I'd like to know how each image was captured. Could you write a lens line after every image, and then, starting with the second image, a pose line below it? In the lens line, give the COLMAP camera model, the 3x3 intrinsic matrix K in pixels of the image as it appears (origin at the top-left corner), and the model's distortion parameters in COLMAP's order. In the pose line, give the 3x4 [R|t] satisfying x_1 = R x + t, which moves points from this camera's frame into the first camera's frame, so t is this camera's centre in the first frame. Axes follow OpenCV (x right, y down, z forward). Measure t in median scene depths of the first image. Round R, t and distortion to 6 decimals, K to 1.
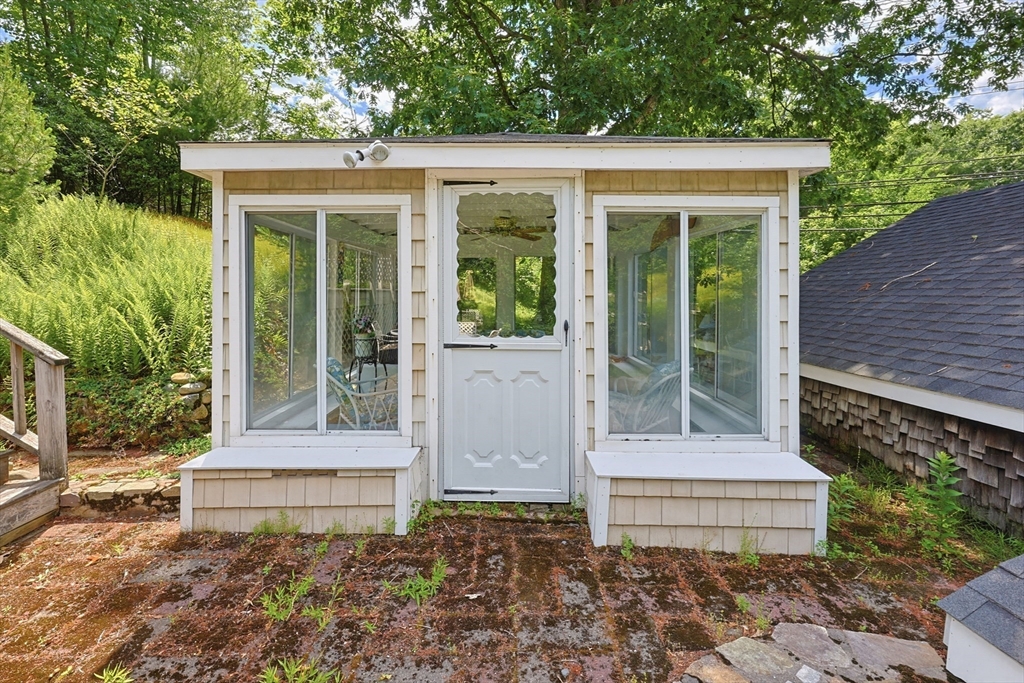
lens RADIAL K [[440.4, 0, 504.2], [0, 440.4, 289.3], [0, 0, 1]] dist [-0.000636, -0.000271]
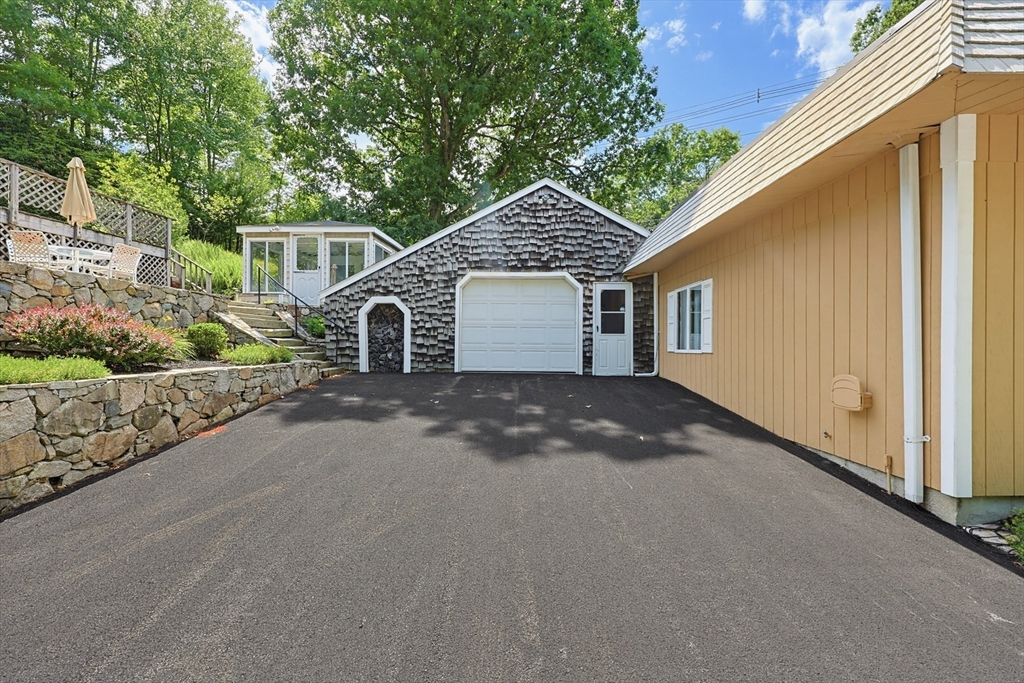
lens RADIAL K [[440.4, 0, 512.2], [0, 440.4, 341.9], [0, 0, 1]] dist [-0.000636, -0.000271]
pose [[0.998615, 0.013187, -0.050929, 2.245959], [-0.013429, 0.999900, -0.004426, 0.804322], [0.050865, 0.005104, 0.998692, -3.233327]]
